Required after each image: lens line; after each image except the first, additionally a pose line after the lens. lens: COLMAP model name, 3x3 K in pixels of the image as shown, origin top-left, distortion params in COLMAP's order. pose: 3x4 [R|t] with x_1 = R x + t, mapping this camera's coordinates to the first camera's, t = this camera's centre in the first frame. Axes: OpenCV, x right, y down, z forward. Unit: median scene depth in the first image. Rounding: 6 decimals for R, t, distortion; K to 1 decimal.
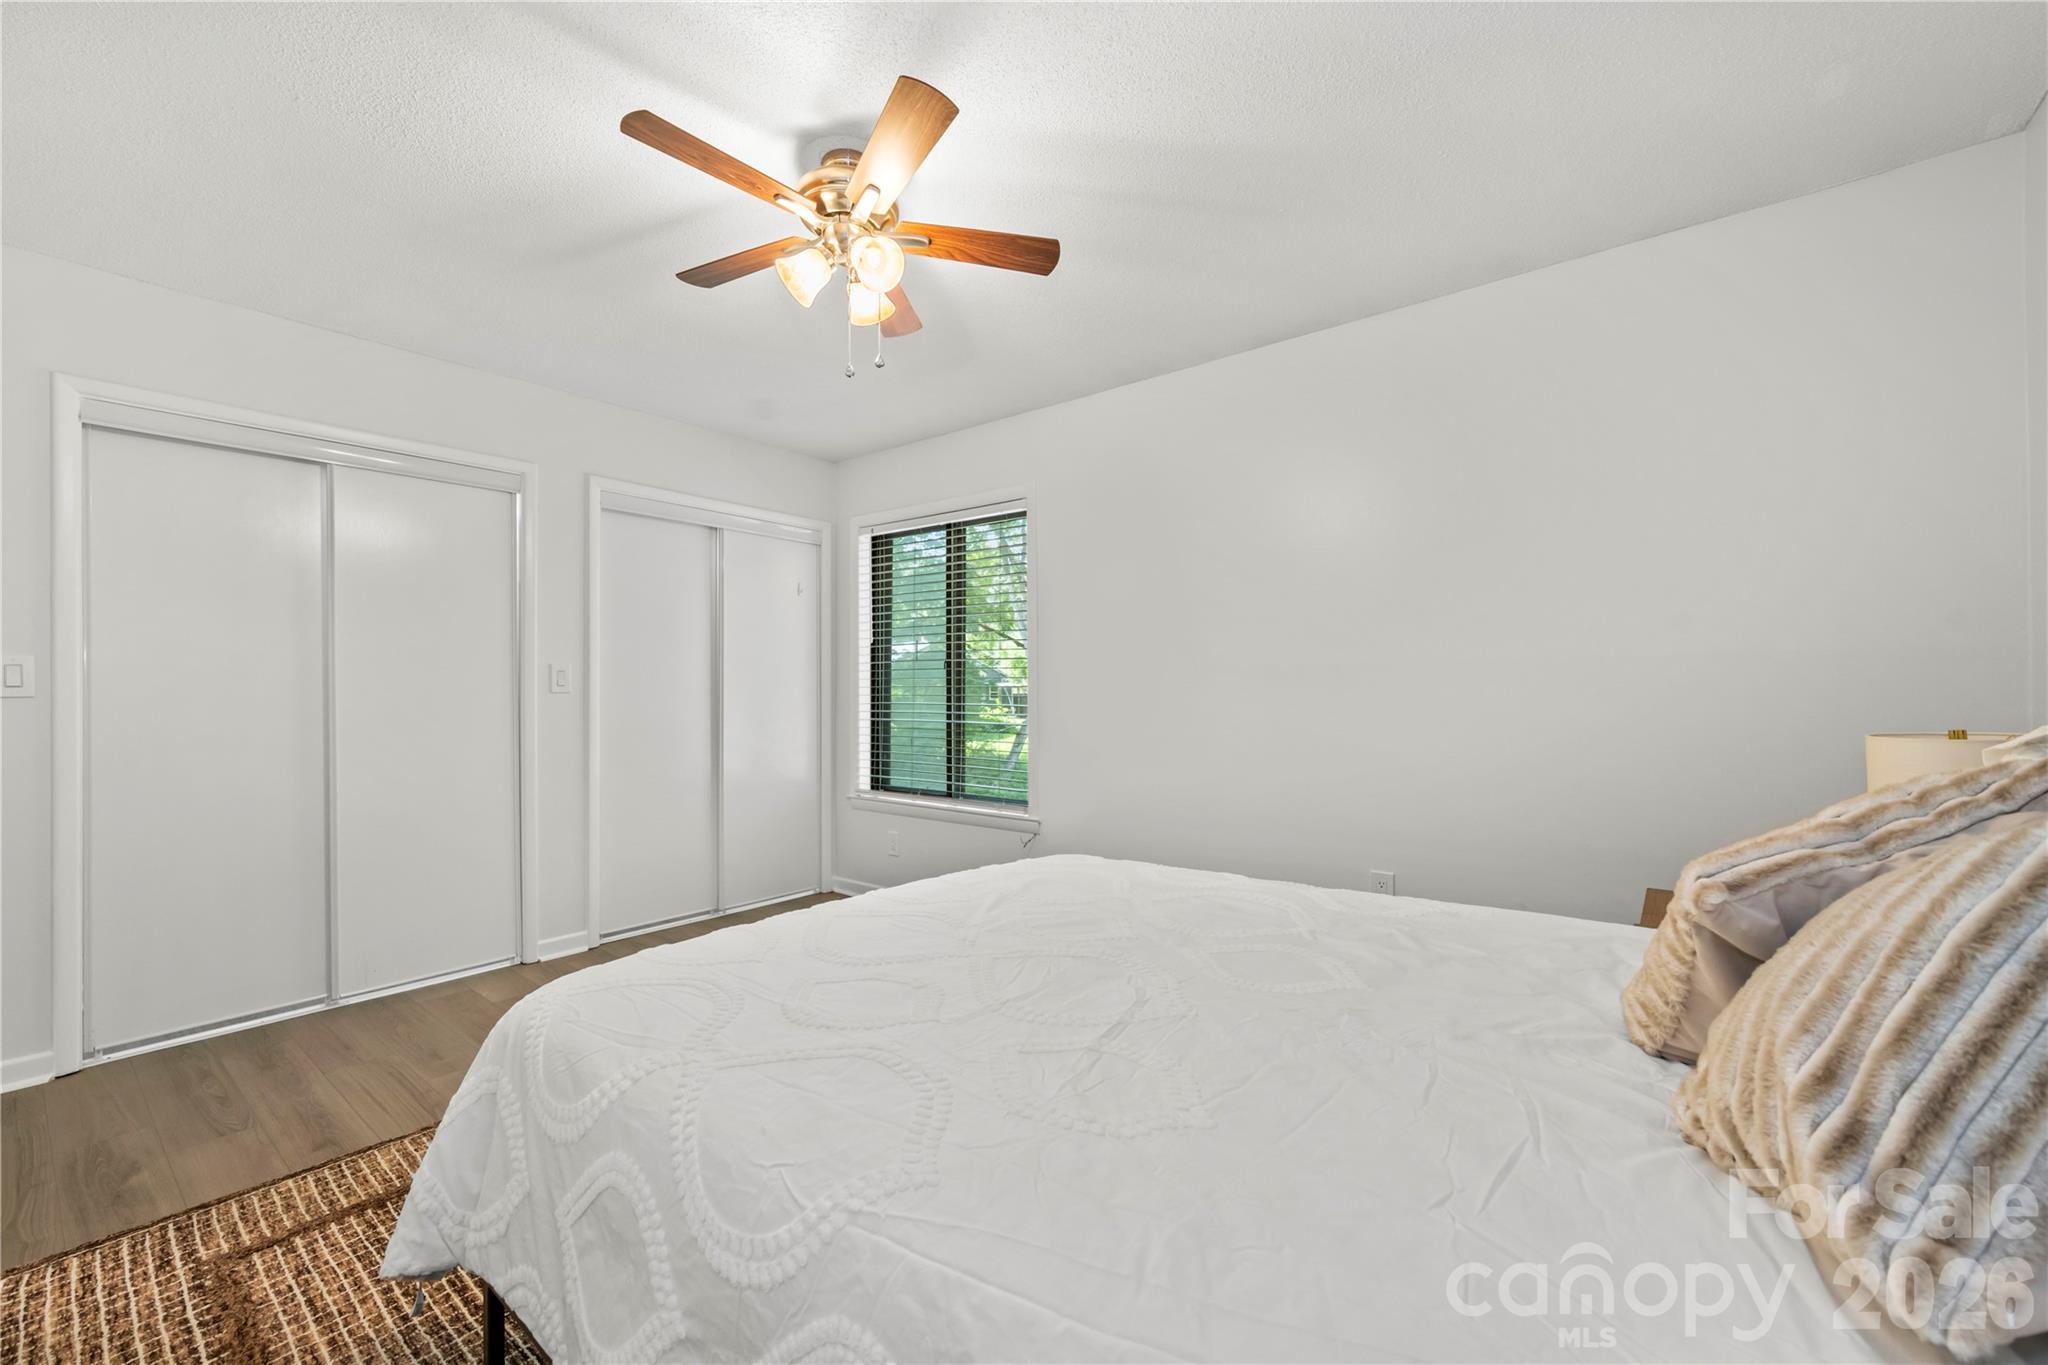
lens RADIAL K [[813.9, 0, 1024.0], [0, 813.9, 682.5], [0, 0, 1]] dist [0.000517, -0.000239]
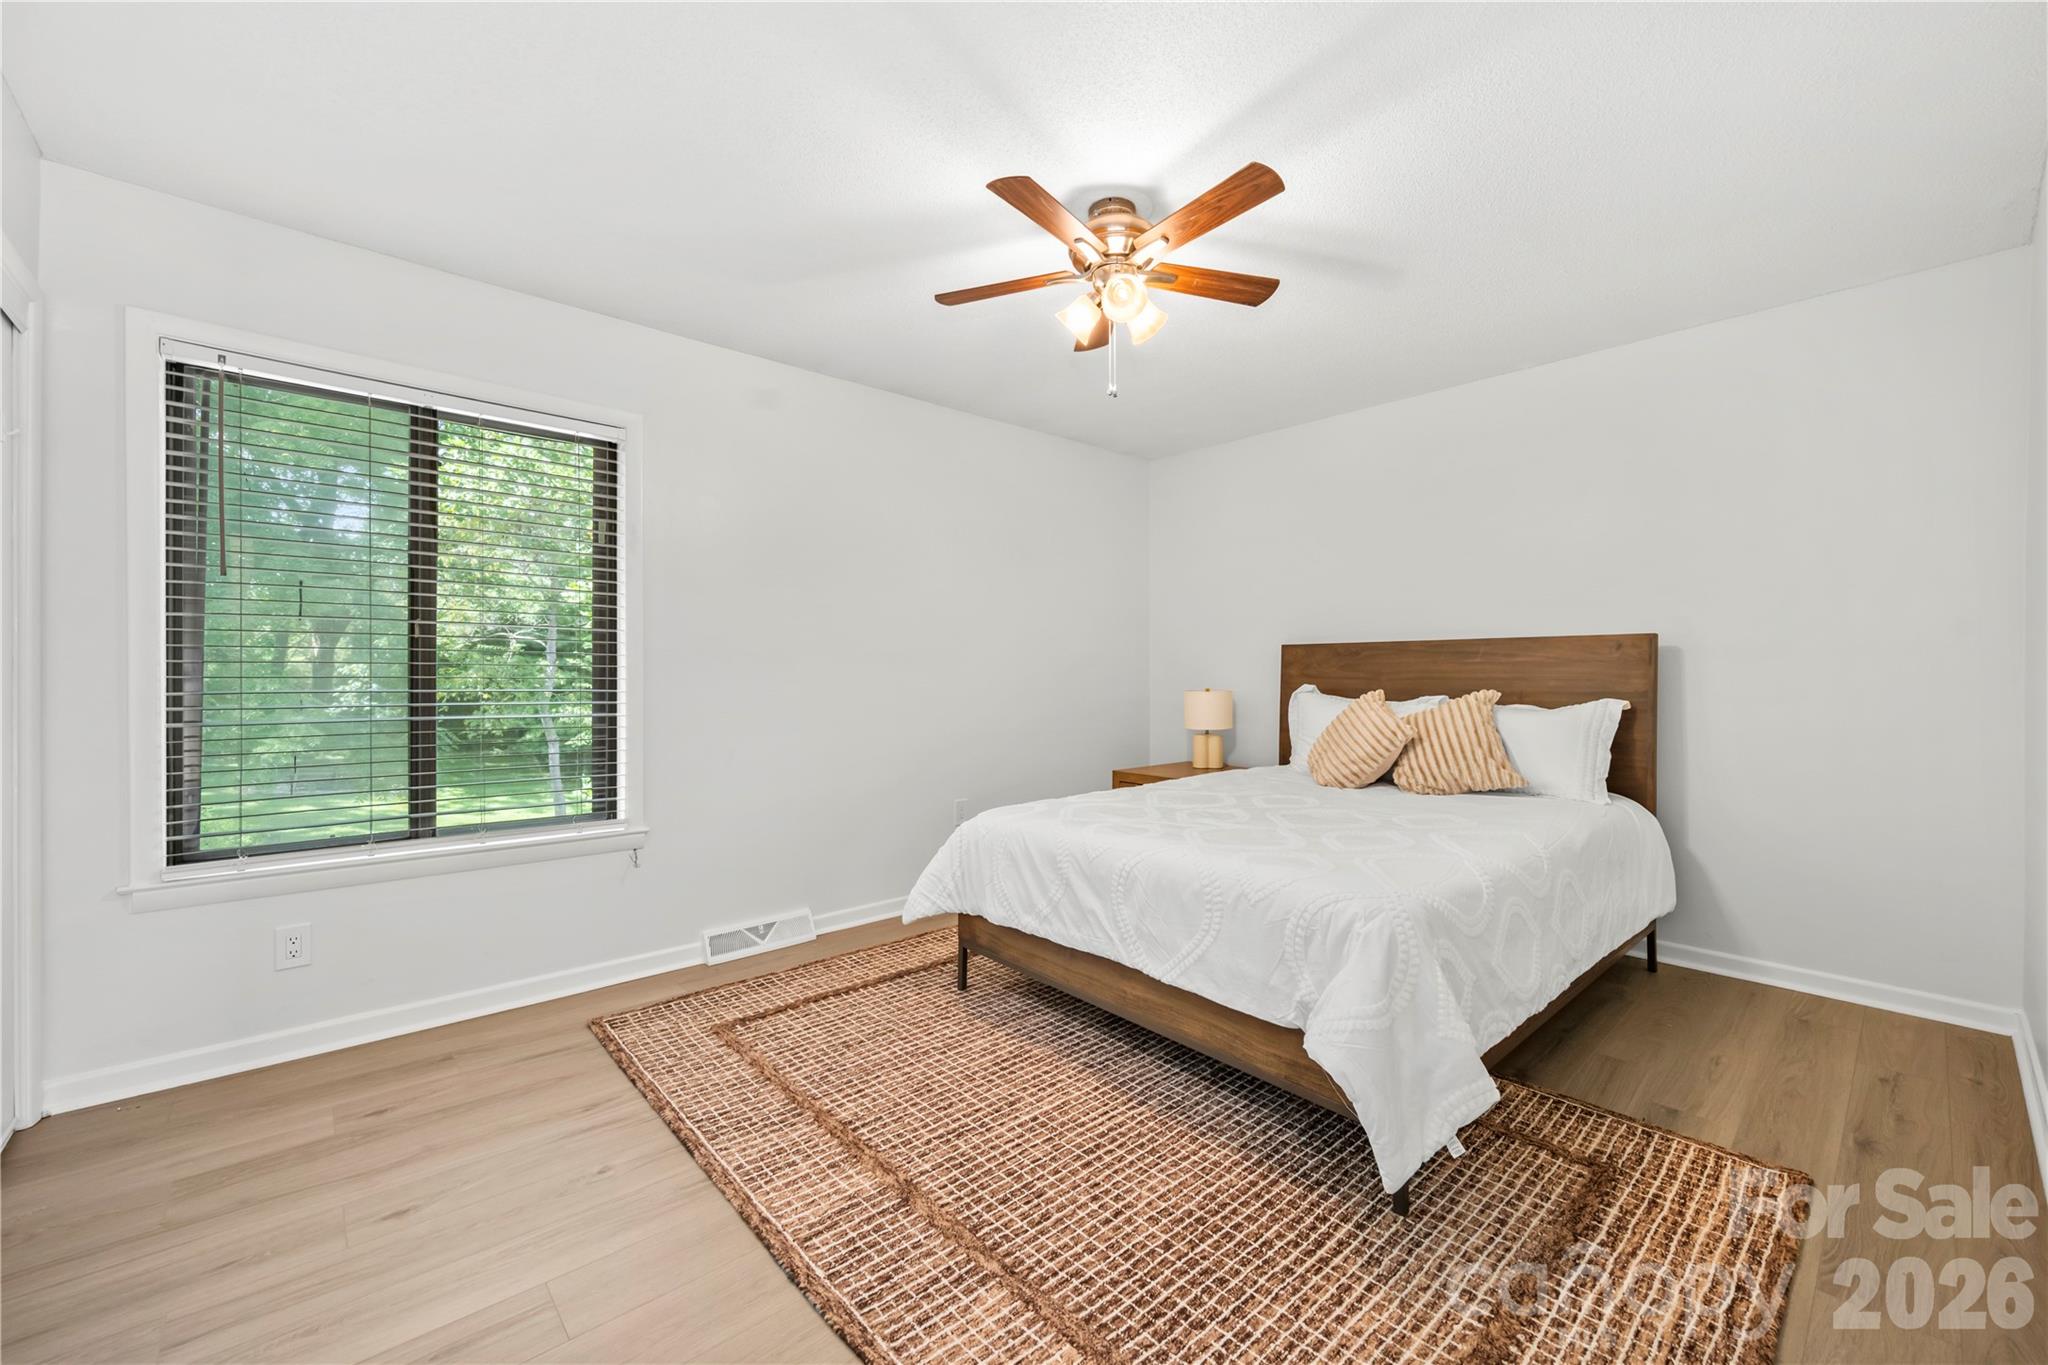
lens RADIAL K [[813.9, 0, 1024.0], [0, 813.9, 682.5], [0, 0, 1]] dist [0.000517, -0.000239]
pose [[0.169458, 0.000698, 0.985537, -0.971710], [-0.010791, 0.999941, 0.001147, 0.016842], [-0.985478, -0.010829, 0.169456, 0.668804]]
